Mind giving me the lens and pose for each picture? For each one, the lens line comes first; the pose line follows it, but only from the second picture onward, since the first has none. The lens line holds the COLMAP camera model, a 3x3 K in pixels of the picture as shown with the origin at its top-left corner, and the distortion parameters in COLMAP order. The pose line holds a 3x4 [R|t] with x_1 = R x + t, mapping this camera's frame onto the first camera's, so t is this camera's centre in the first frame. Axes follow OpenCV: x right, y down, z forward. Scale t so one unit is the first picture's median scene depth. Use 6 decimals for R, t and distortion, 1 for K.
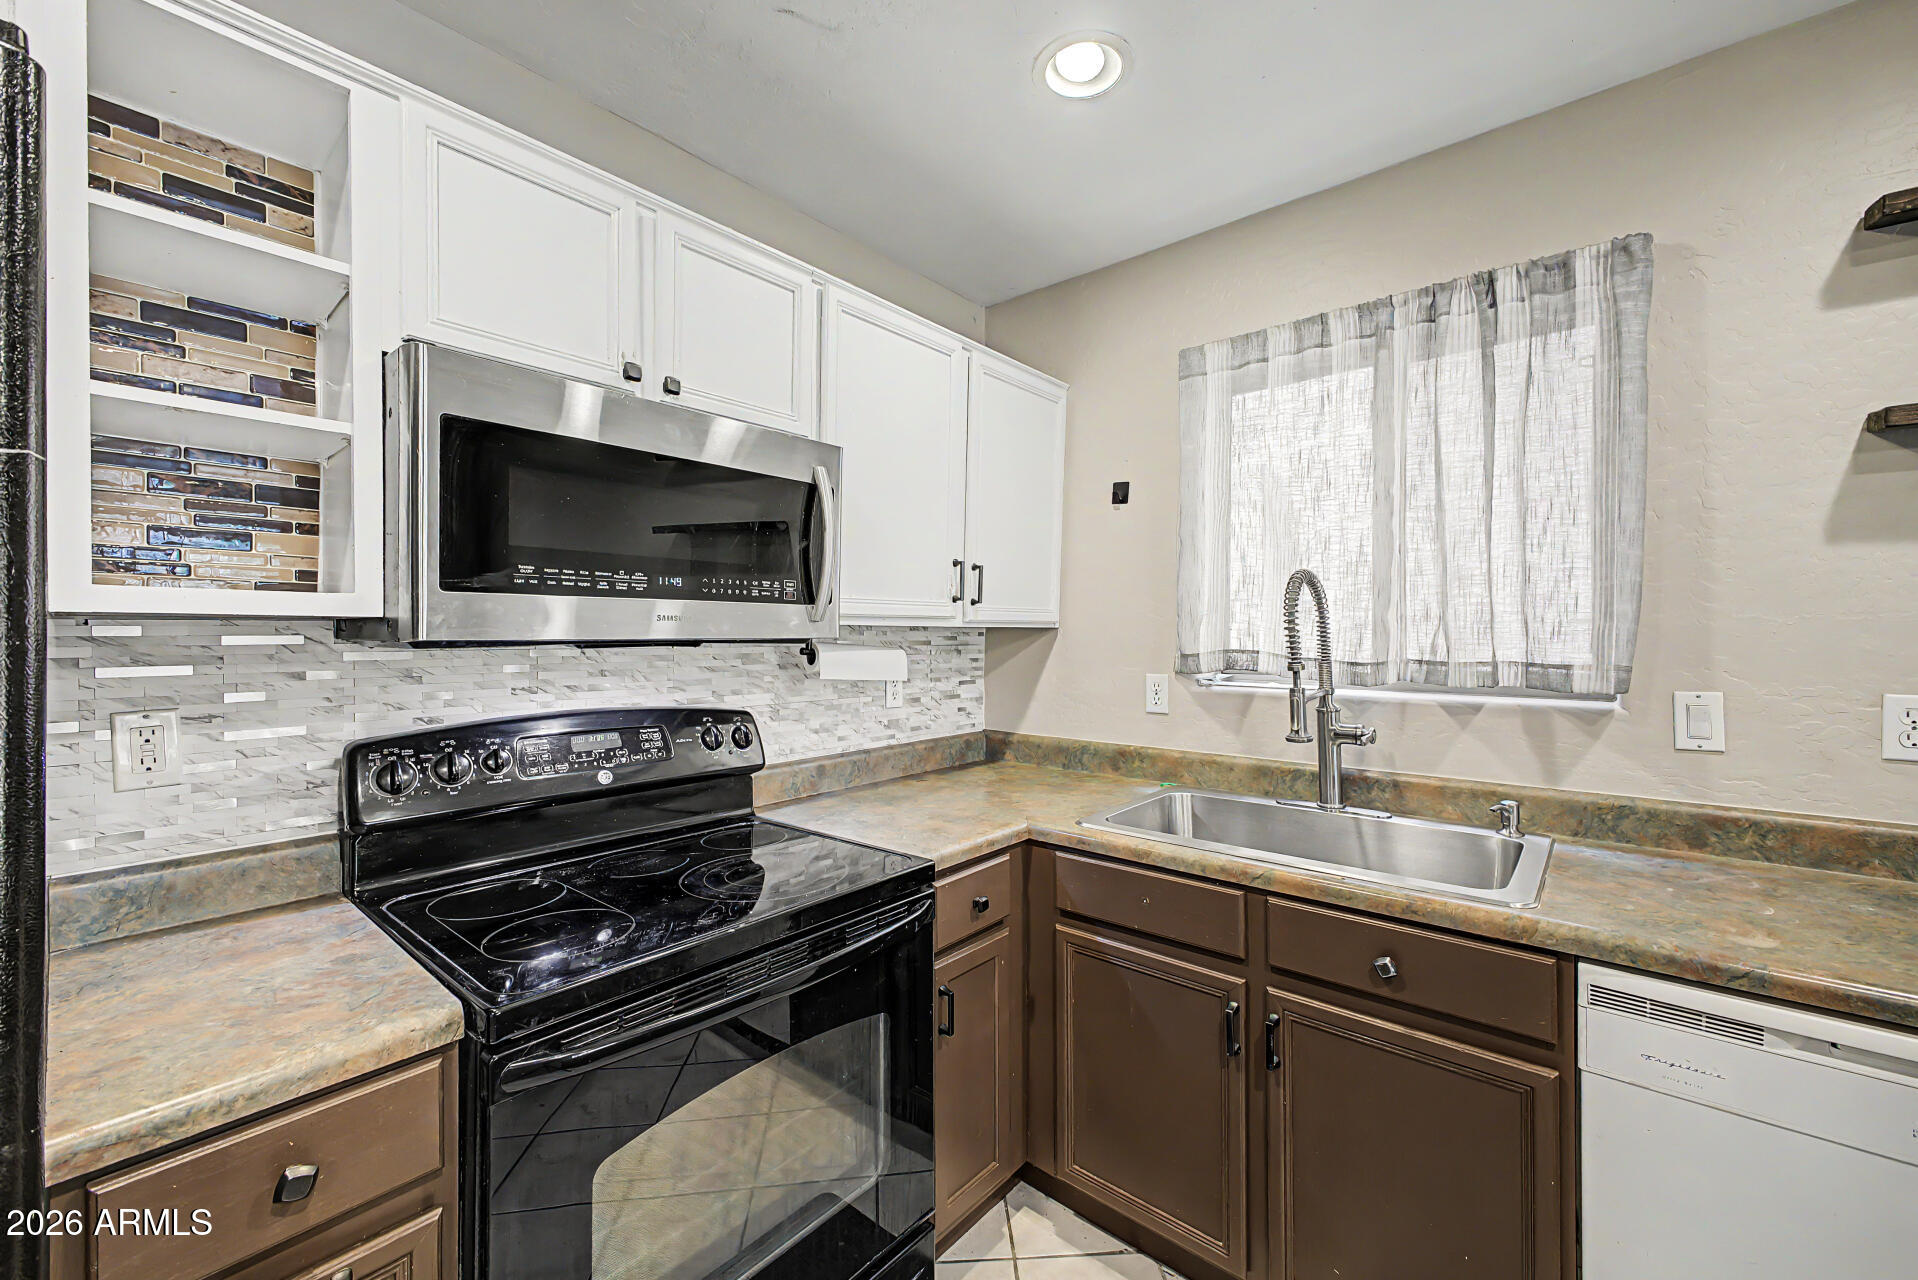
lens RADIAL K [[756.1, 0, 958.5], [0, 756.1, 633.7], [0, 0, 1]] dist [0.019088, -0.012382]
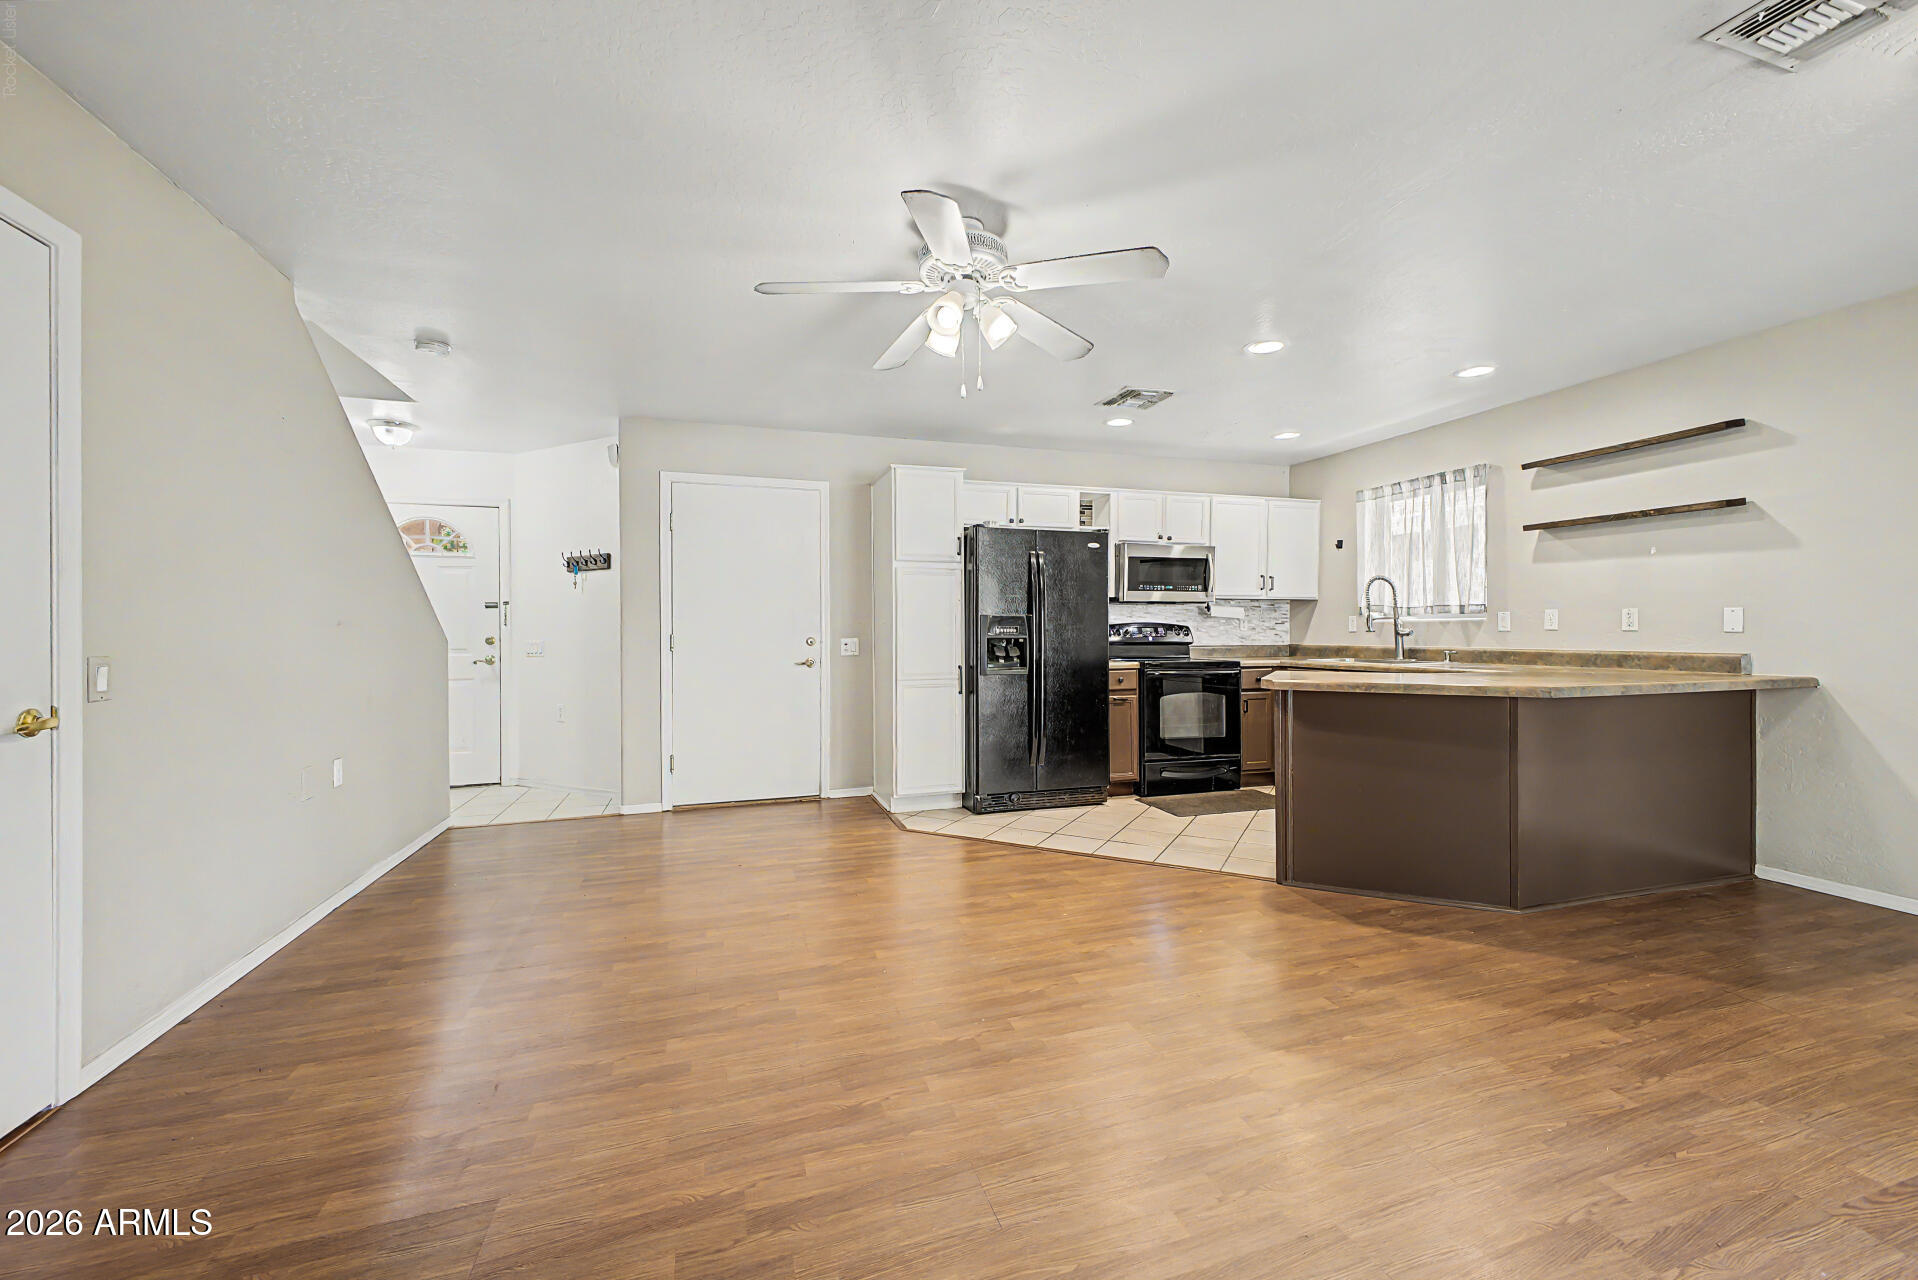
lens RADIAL K [[760.3, 0, 946.5], [0, 760.3, 637.4], [0, 0, 1]] dist [0.000761, -0.000060]
pose [[0.838444, 0.003629, -0.544975, 0.655086], [0.001517, 0.999958, 0.008994, 0.126012], [0.544985, -0.008368, 0.838404, -2.391670]]
